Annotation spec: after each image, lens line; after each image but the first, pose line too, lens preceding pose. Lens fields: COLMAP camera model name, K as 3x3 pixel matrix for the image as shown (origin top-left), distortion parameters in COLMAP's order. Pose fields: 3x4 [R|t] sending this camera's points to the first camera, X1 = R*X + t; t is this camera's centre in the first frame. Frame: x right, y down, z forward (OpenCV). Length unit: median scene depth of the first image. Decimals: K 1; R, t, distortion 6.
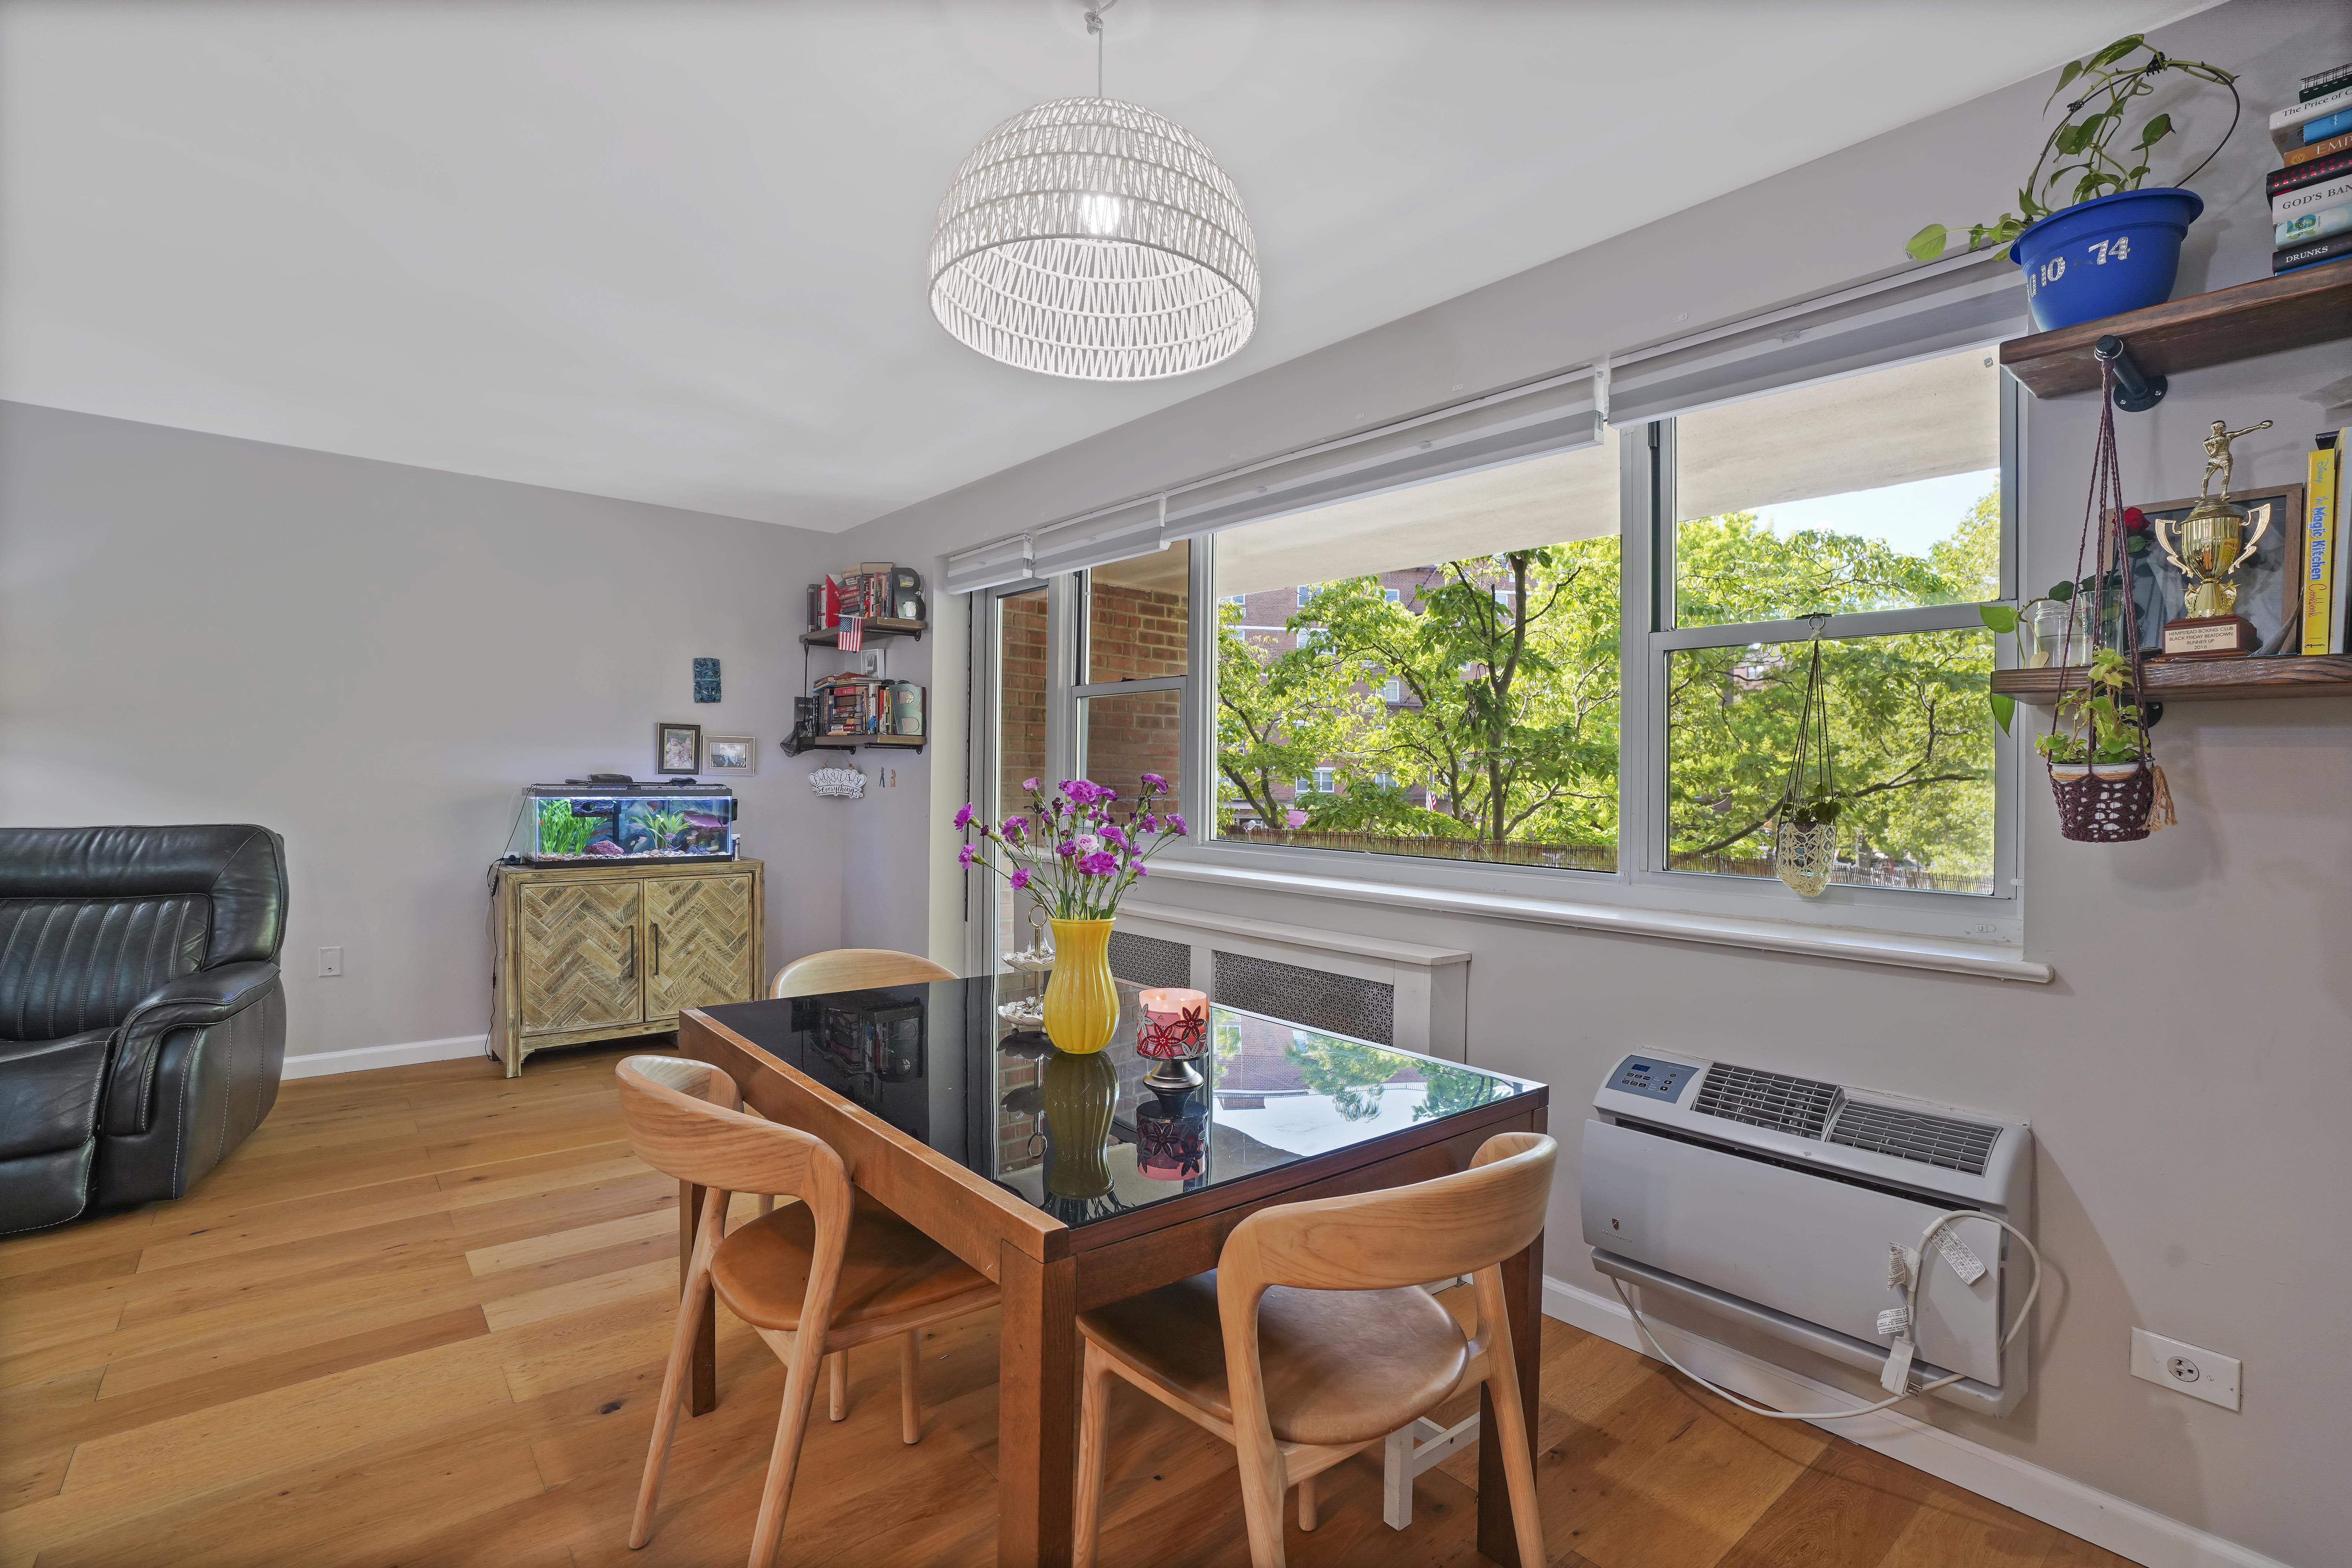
lens RADIAL K [[1090.8, 0, 1172.1], [0, 1090.8, 779.8], [0, 0, 1]] dist [-0.051100, 0.019752]
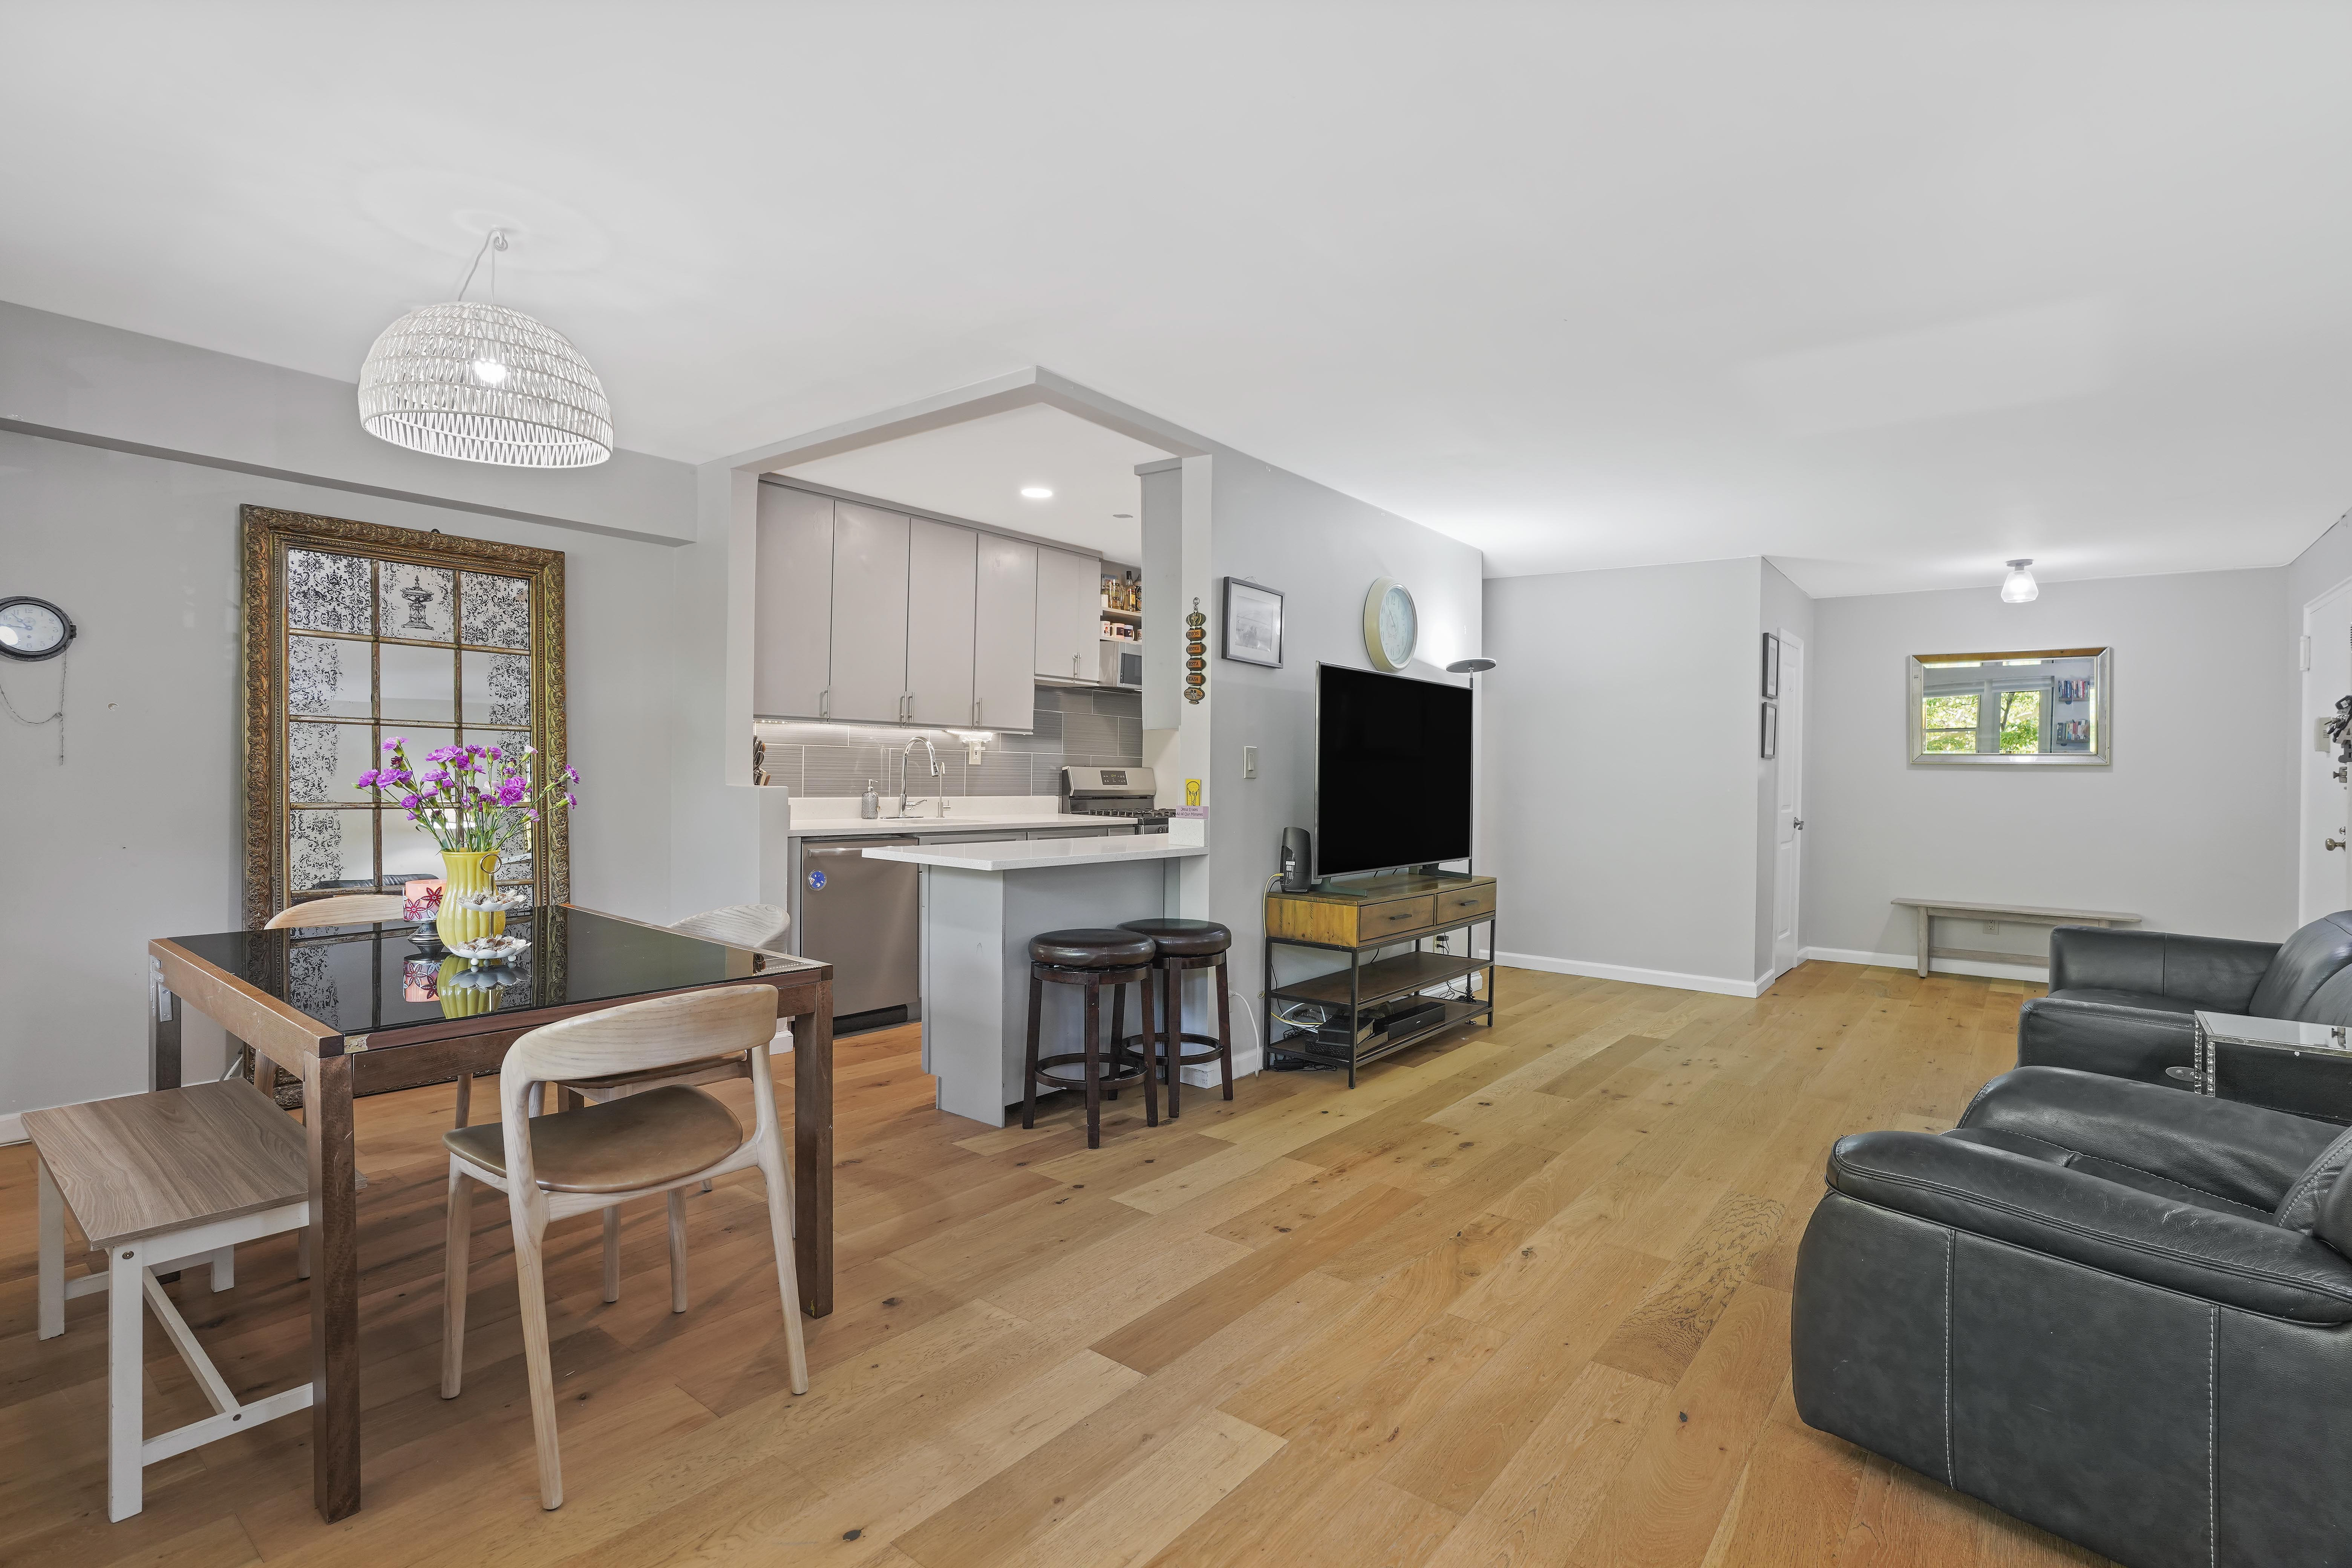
lens RADIAL K [[1090.9, 0, 1197.5], [0, 1090.9, 784.4], [0, 0, 1]] dist [-0.051100, 0.019752]
pose [[-0.974048, -0.033222, -0.223892, -0.264632], [-0.036545, 0.999275, 0.010713, 0.002415], [0.223374, 0.018617, -0.974555, 1.005924]]
